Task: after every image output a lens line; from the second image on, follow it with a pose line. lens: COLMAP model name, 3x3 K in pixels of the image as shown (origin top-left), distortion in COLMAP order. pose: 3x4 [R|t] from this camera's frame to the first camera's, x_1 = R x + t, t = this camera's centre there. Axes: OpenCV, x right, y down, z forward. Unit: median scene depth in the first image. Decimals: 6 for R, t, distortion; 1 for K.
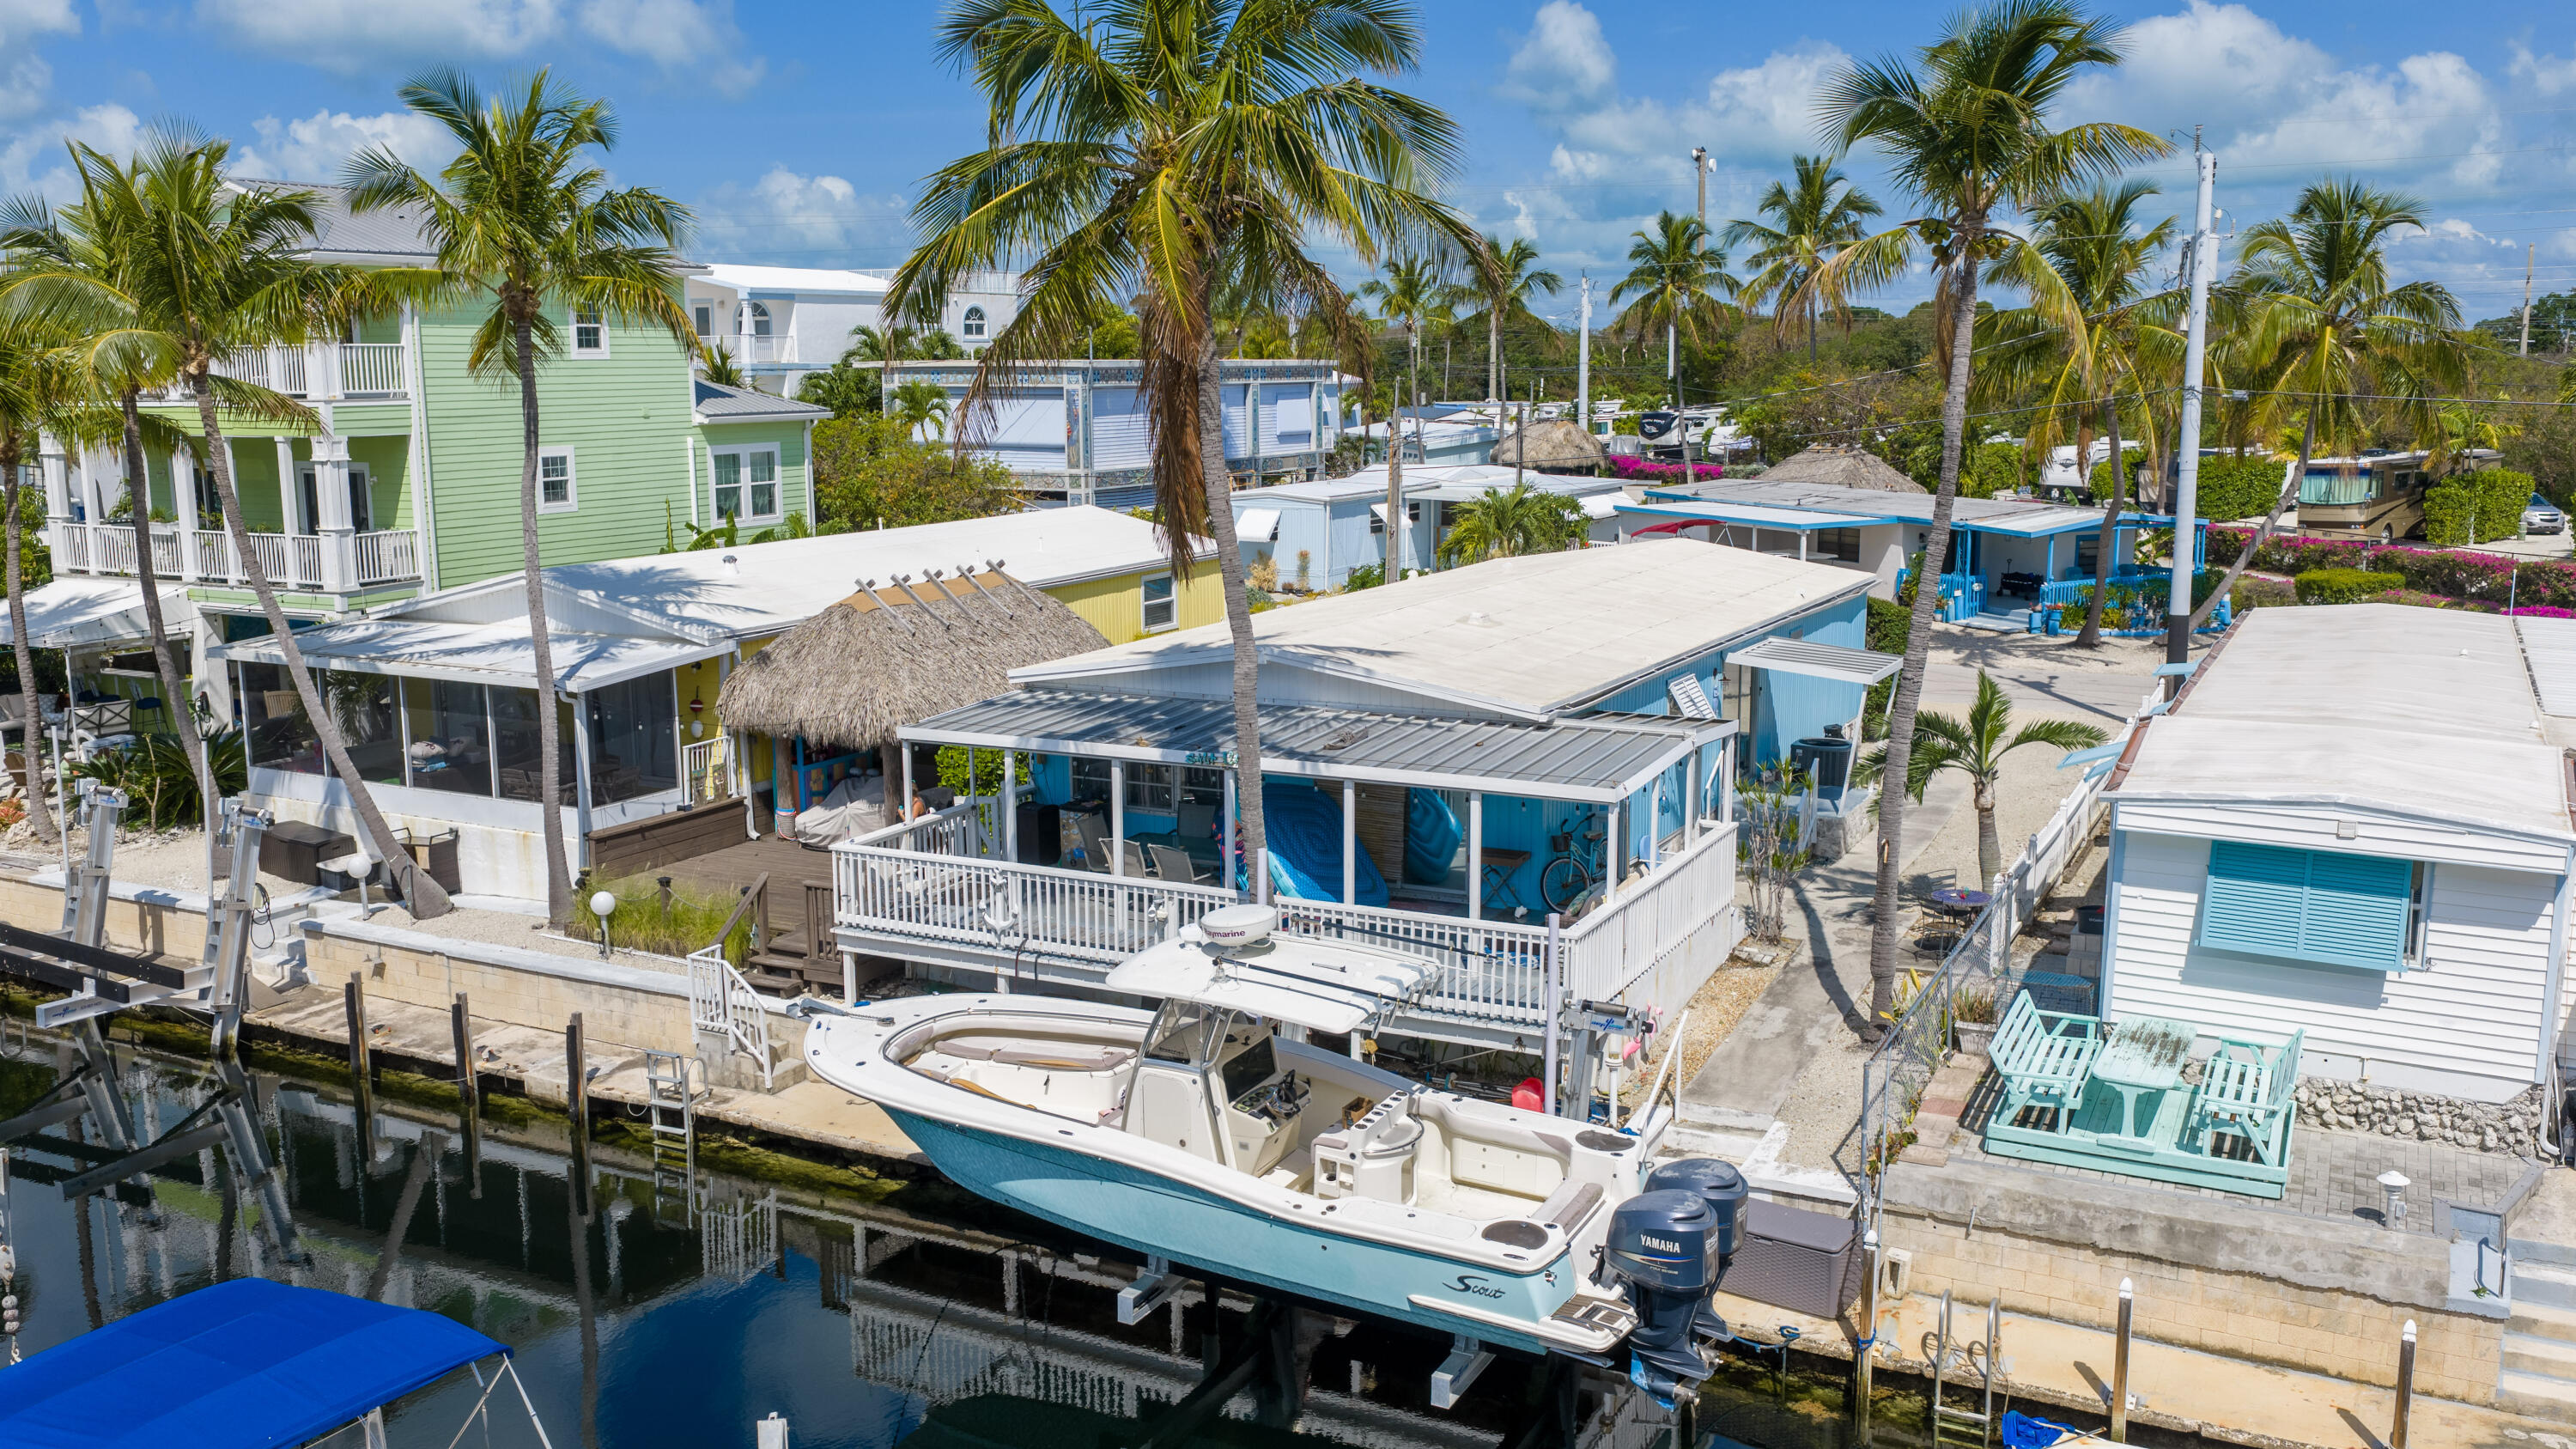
lens RADIAL K [[2138.4, 0, 1288.0], [0, 2138.4, 724.5], [0, 0, 1]] dist [0.038377, -0.091947]
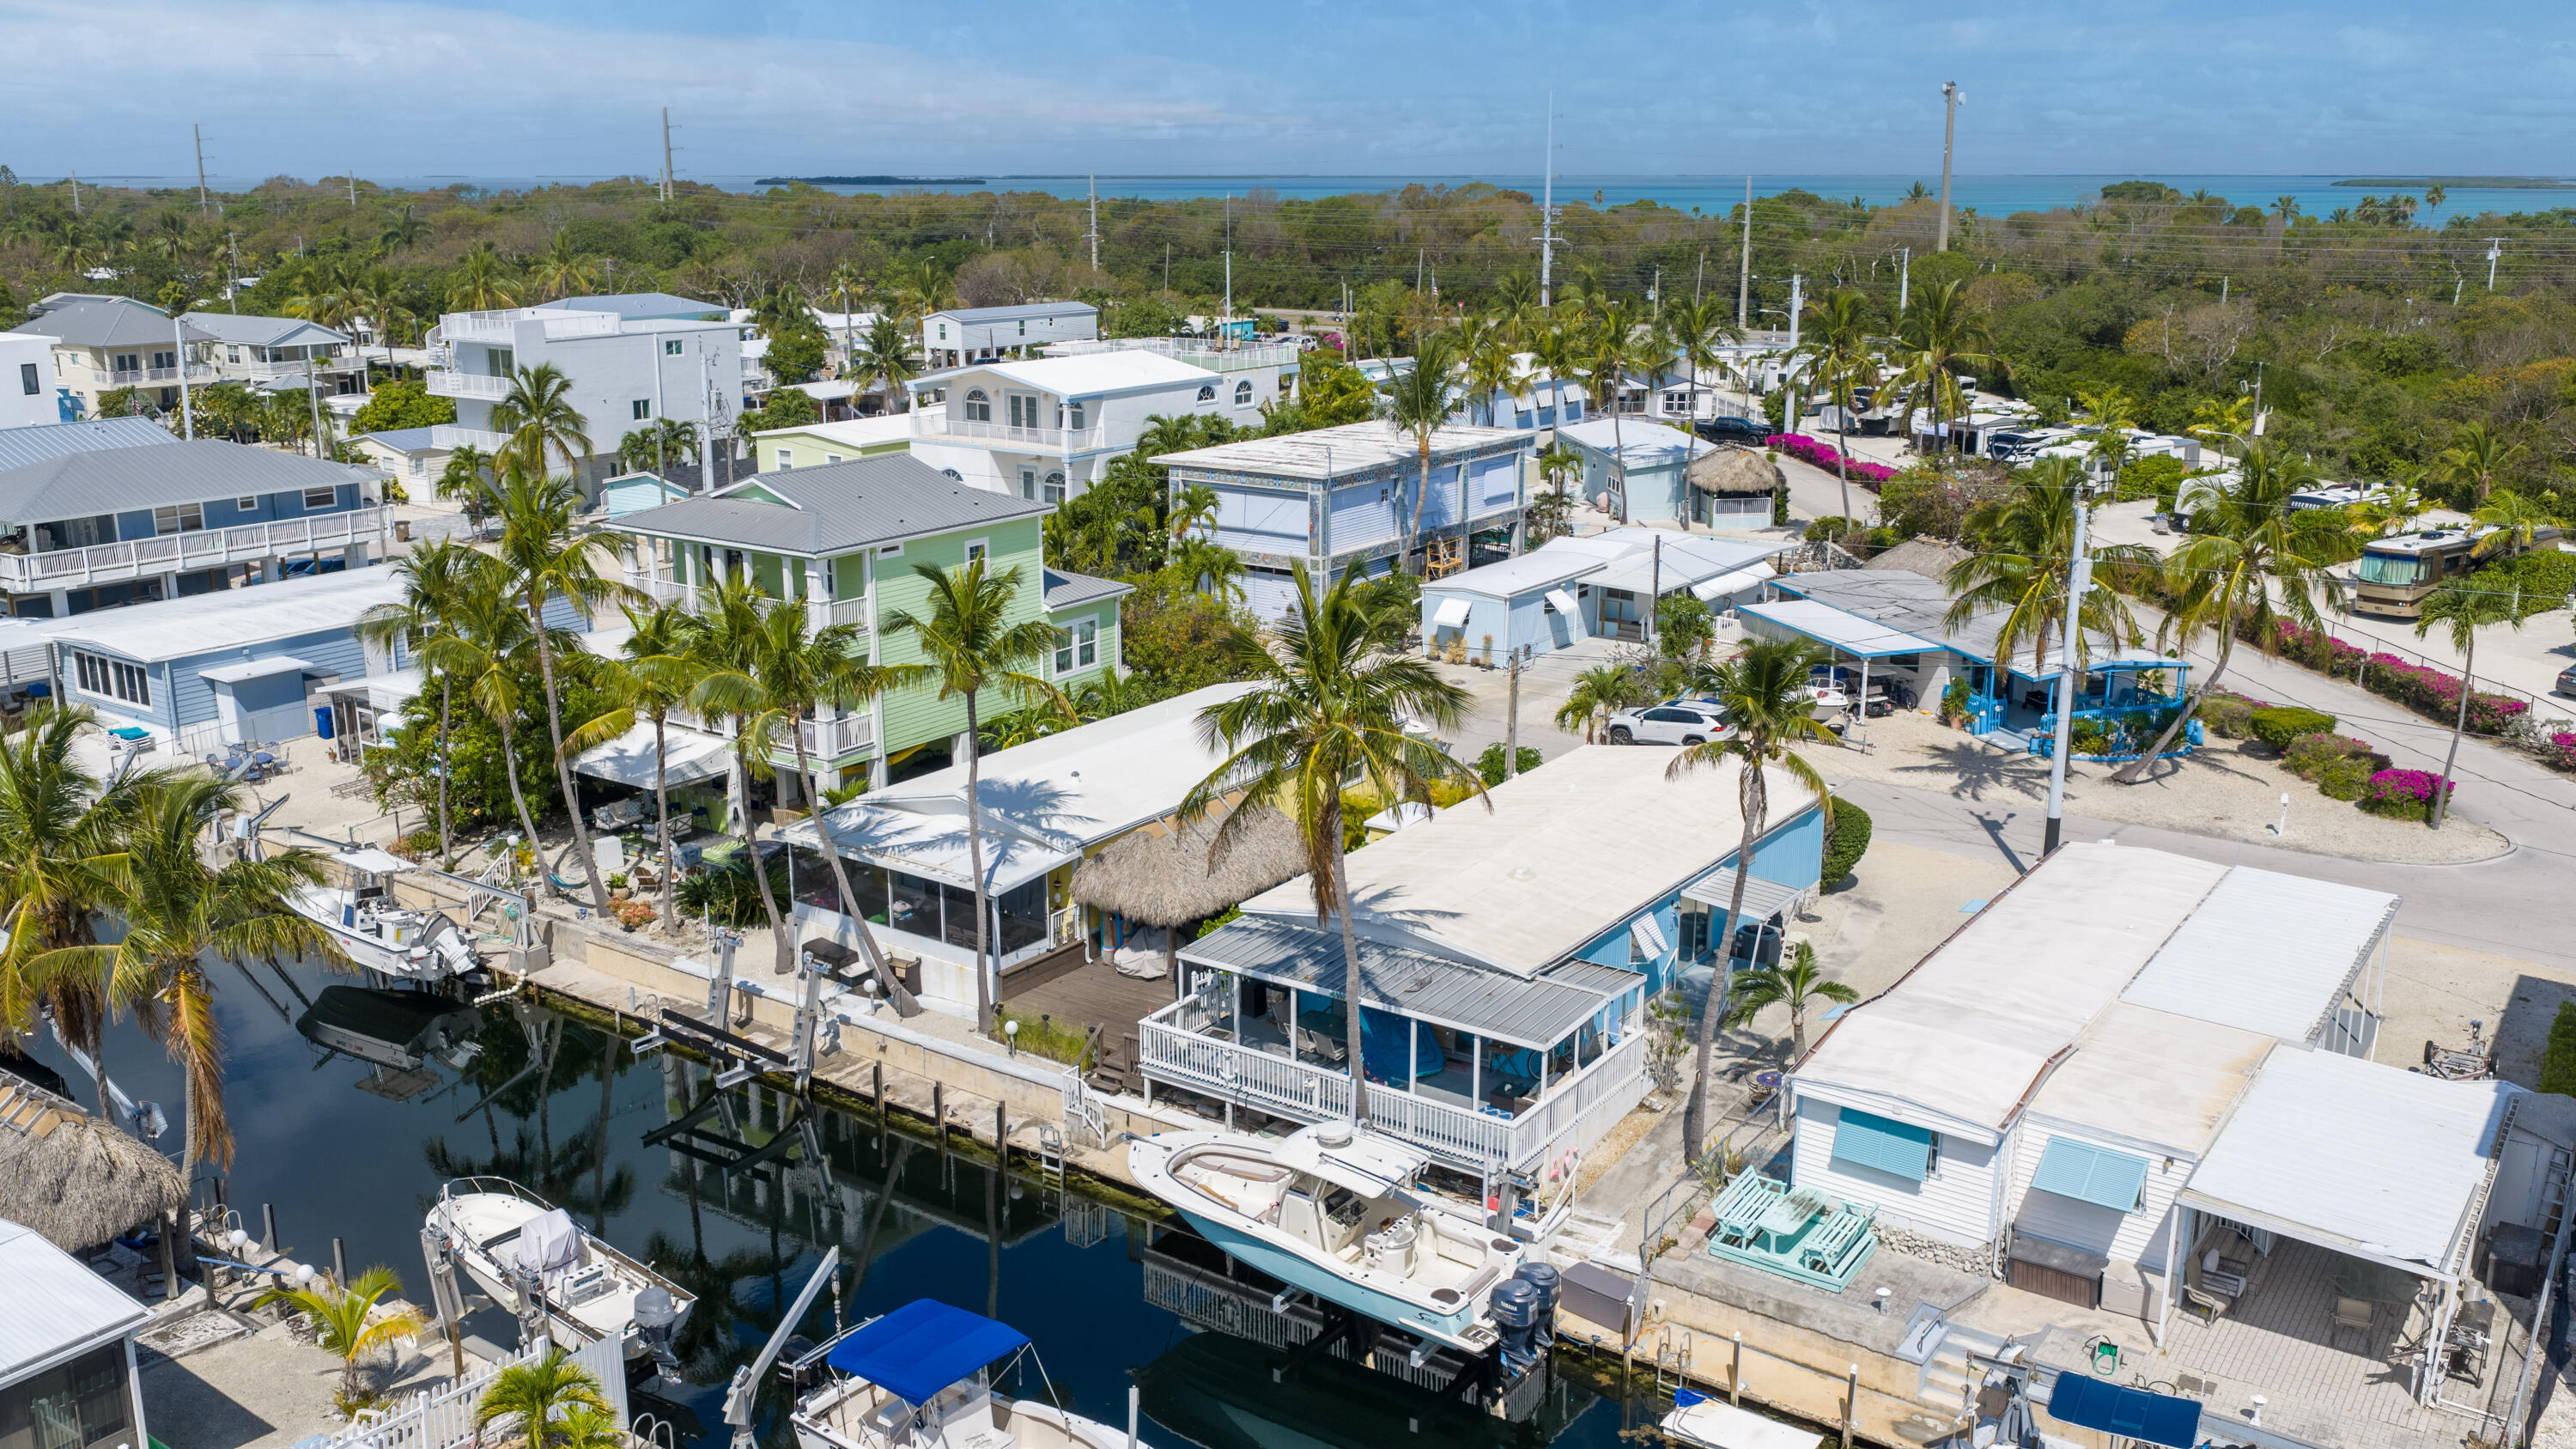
lens RADIAL K [[2138.4, 0, 1288.0], [0, 2138.4, 724.5], [0, 0, 1]] dist [0.038377, -0.091947]
pose [[0.991577, 0.037588, -0.123944, 0.120078], [-0.026925, 0.995879, 0.086607, -0.329017], [0.126689, -0.082540, 0.988502, -0.711804]]
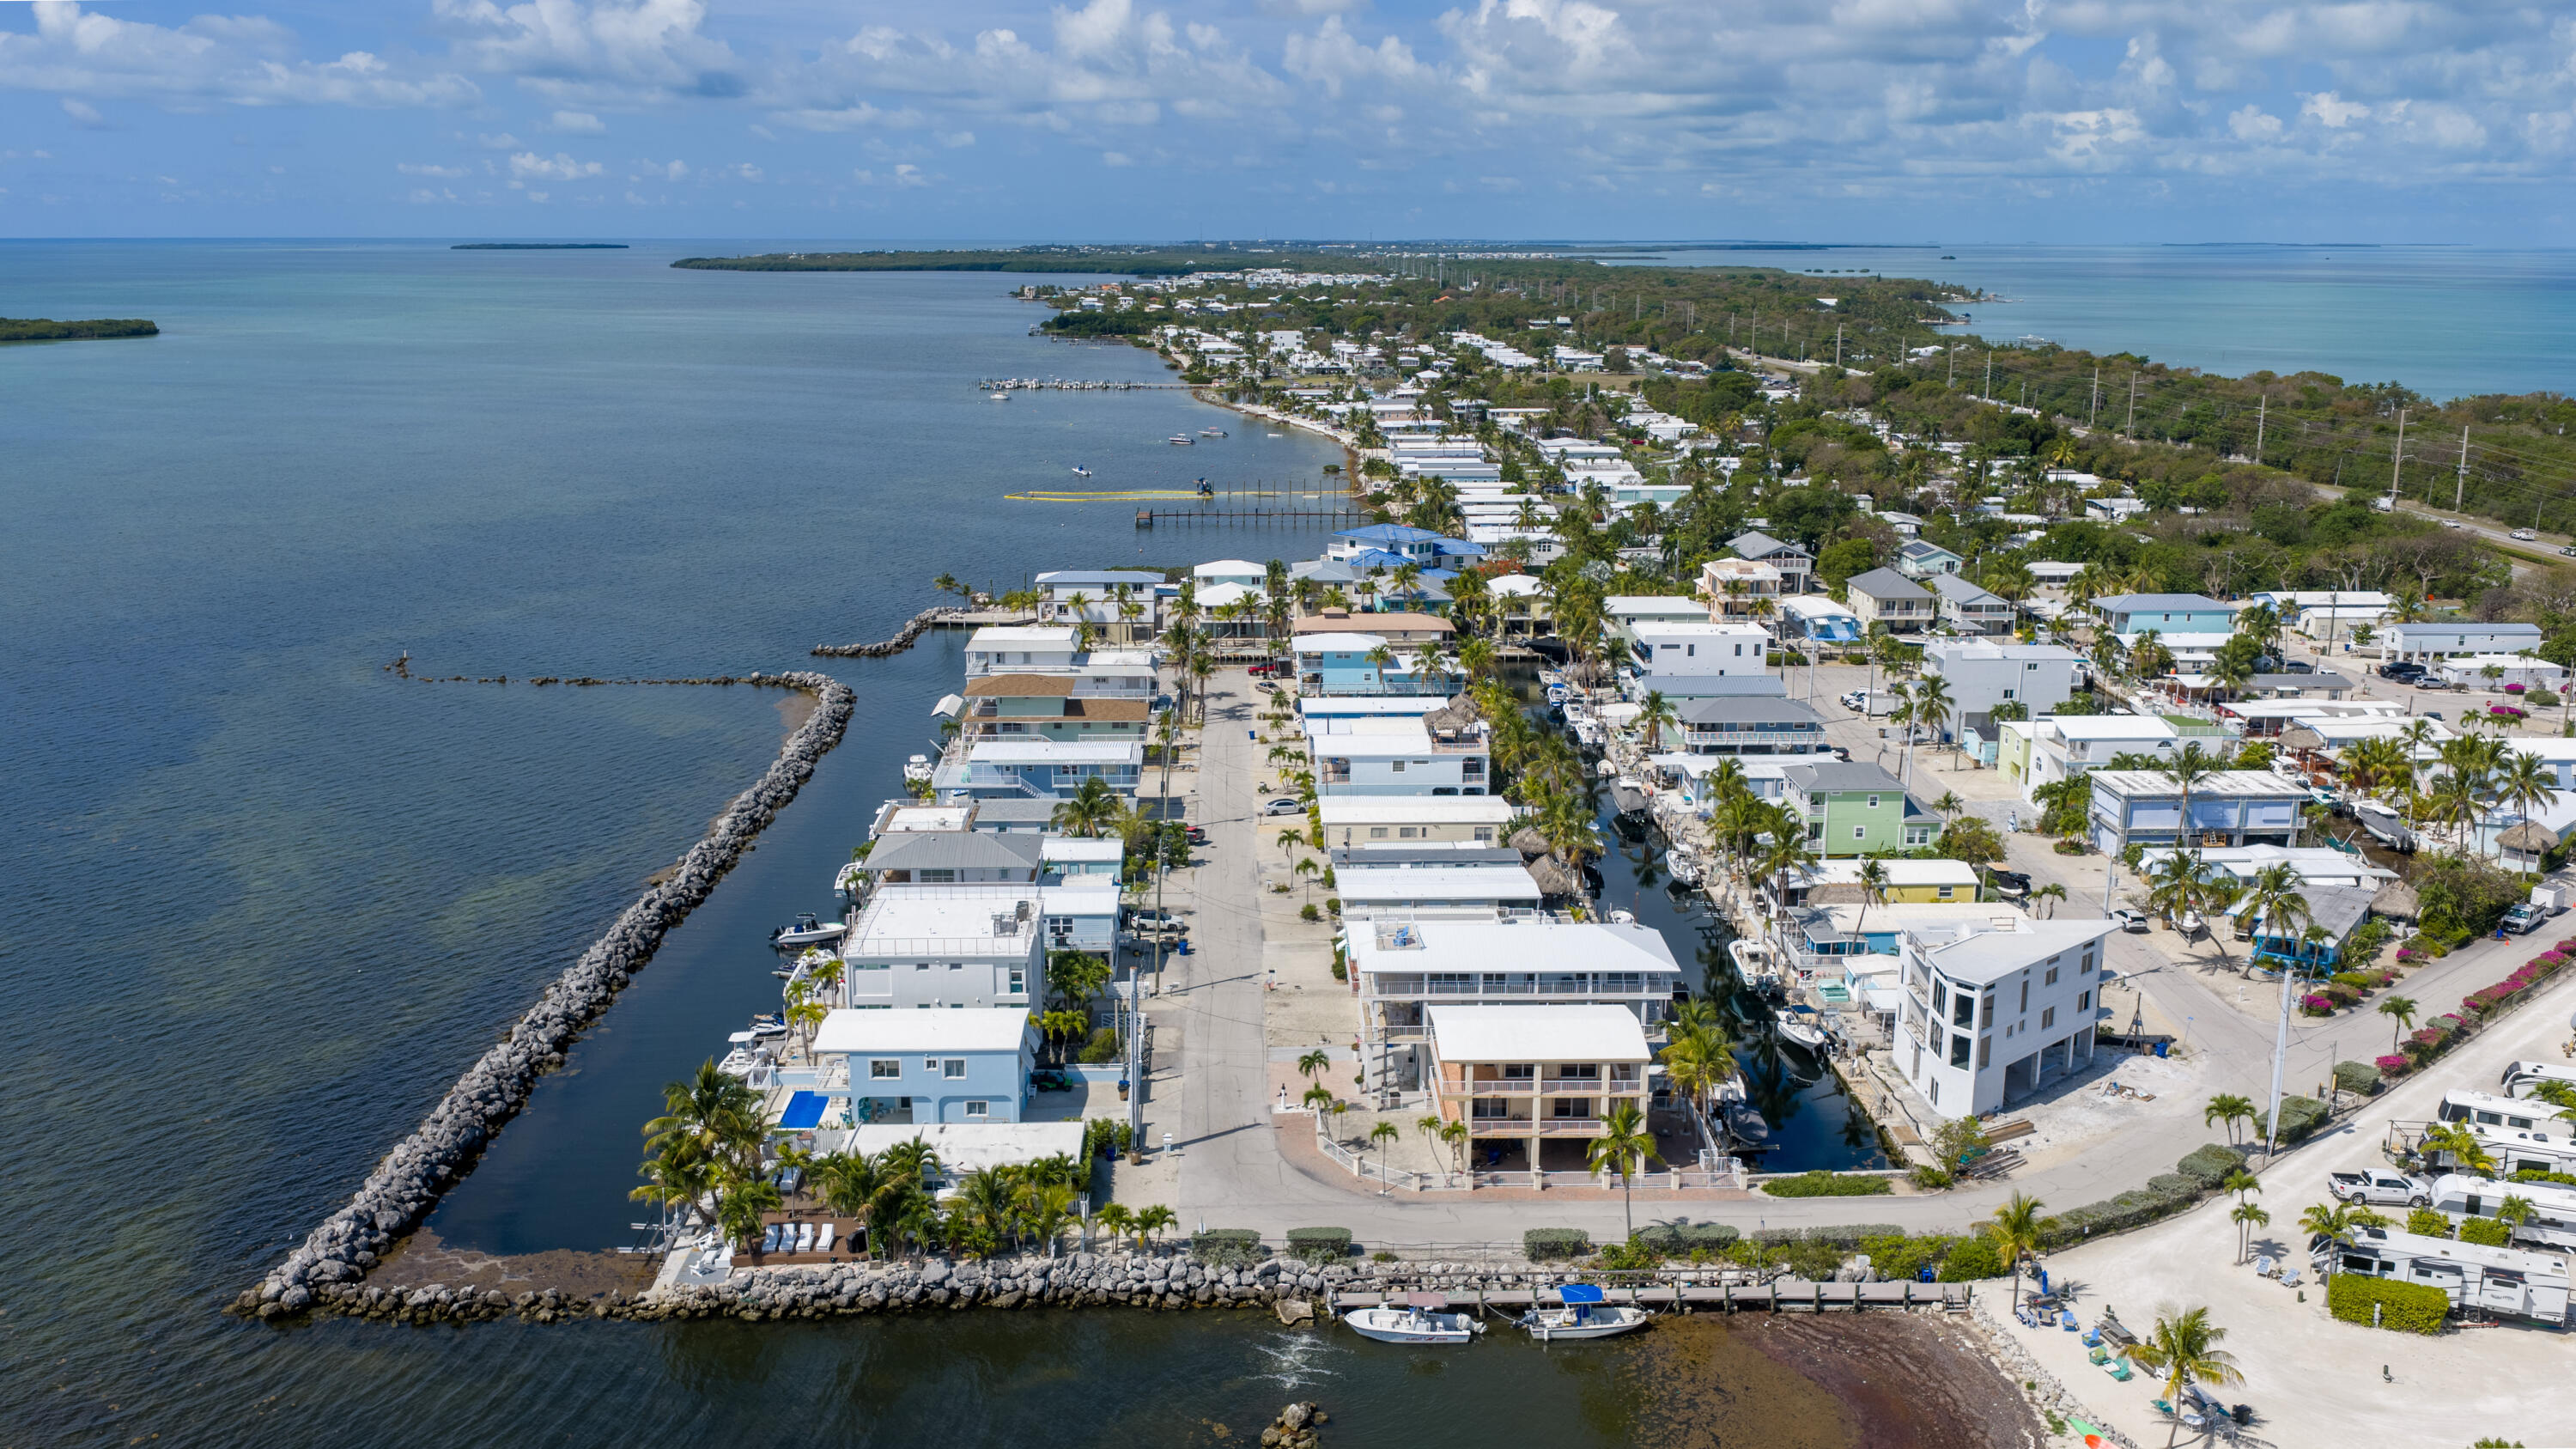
lens RADIAL K [[2138.4, 0, 1288.0], [0, 2138.4, 724.5], [0, 0, 1]] dist [0.038377, -0.091947]
pose [[0.486850, 0.200037, -0.850272, 4.777051], [-0.149732, 0.978128, 0.144383, -1.330173], [0.860556, 0.057020, 0.506154, -3.949981]]
